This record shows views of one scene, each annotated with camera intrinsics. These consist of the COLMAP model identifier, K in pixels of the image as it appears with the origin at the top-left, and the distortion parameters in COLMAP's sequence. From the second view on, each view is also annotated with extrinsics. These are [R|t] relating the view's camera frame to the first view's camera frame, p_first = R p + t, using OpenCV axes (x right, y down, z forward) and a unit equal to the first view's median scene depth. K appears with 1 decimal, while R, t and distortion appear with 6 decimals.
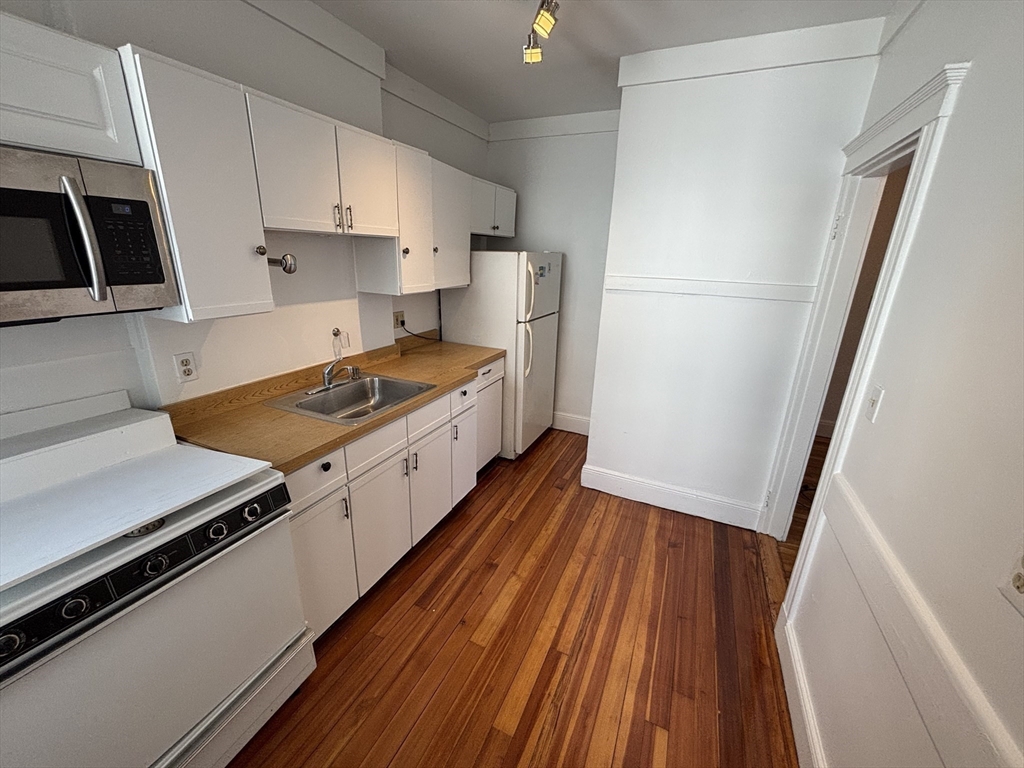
lens RADIAL K [[412.8, 0, 510.6], [0, 412.8, 381.4], [0, 0, 1]] dist [0.002998, 0.000918]
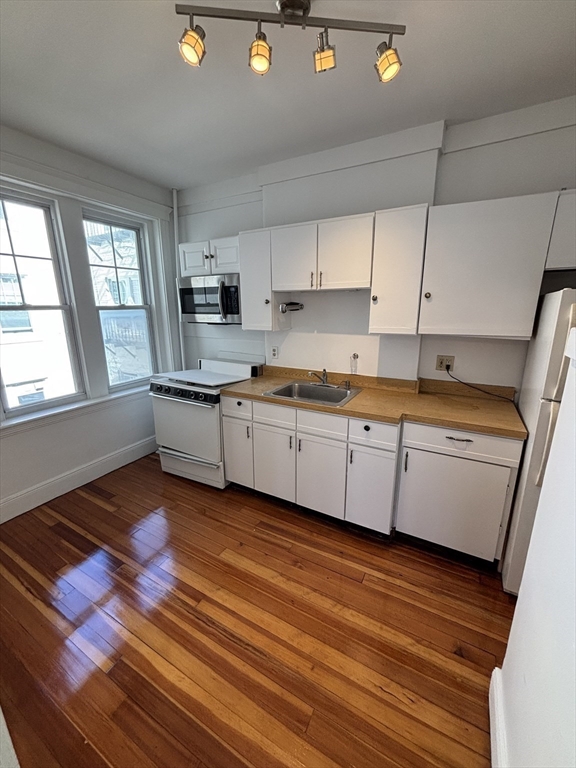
lens RADIAL K [[309.6, 0, 289.1], [0, 309.6, 383.8], [0, 0, 1]] dist [0.002998, 0.000918]
pose [[-0.071857, 0.213499, -0.974297, 0.784291], [-0.296192, 0.928190, 0.225241, -0.236354], [0.952422, 0.304764, -0.003460, 0.934829]]
